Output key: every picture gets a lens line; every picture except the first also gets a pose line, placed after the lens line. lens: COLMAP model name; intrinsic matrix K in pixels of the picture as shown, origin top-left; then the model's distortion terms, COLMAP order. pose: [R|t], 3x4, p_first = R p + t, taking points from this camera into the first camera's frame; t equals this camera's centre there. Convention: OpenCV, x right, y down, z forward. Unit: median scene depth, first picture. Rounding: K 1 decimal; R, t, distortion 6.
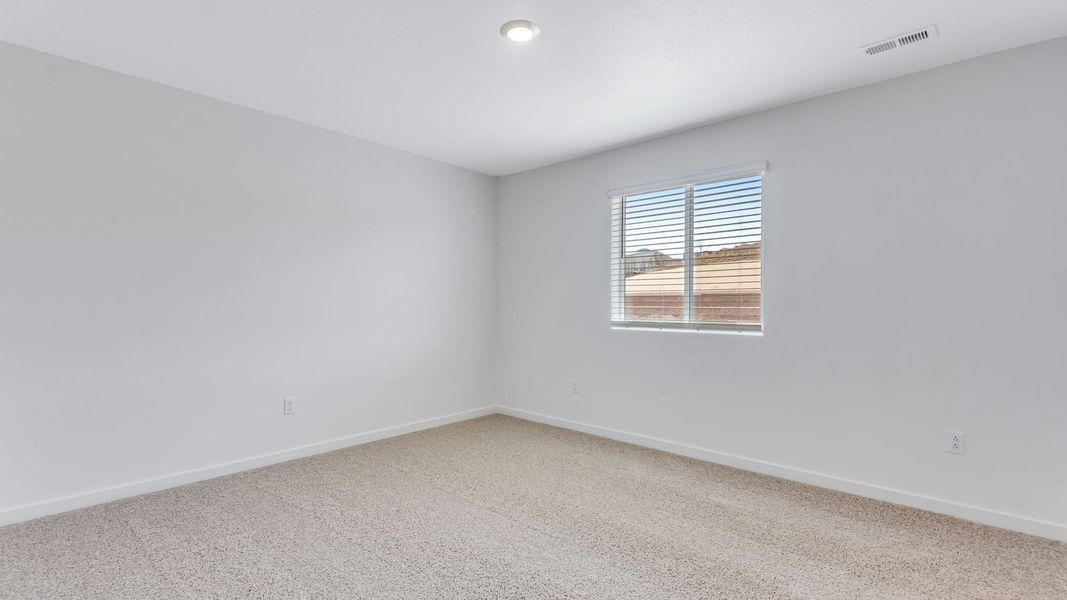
lens RADIAL K [[486.6, 0, 543.7], [0, 486.6, 299.6], [0, 0, 1]] dist [0.026211, -0.009047]
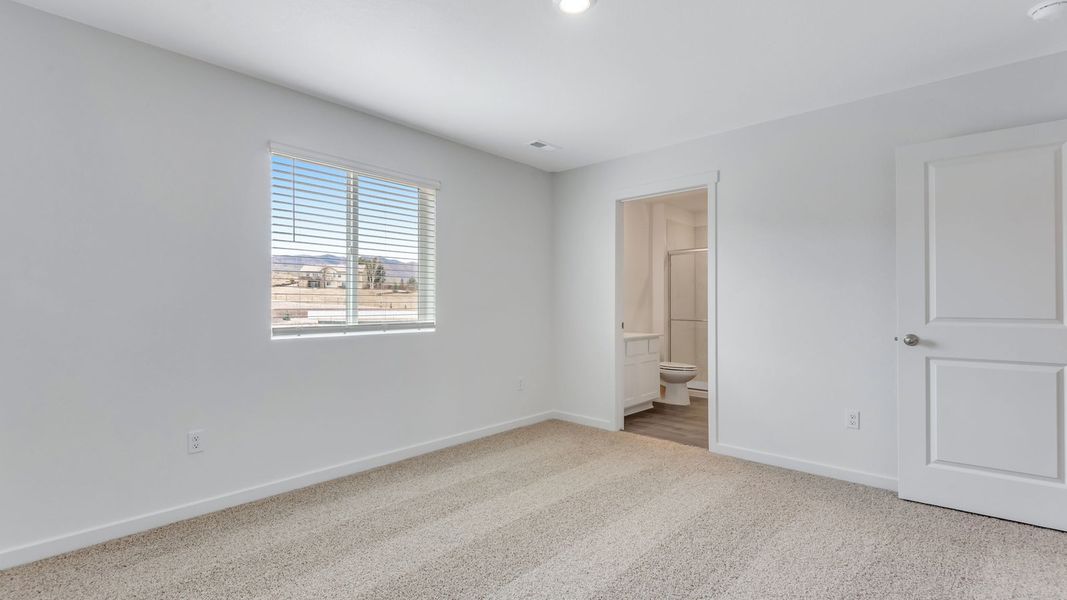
lens RADIAL K [[486.6, 0, 534.8], [0, 486.6, 311.1], [0, 0, 1]] dist [0.026211, -0.009047]
pose [[0.034521, 0.002443, 0.999401, -0.582999], [0.010371, 0.999942, -0.002803, 0.027937], [-0.999350, 0.010462, 0.034494, 0.630937]]
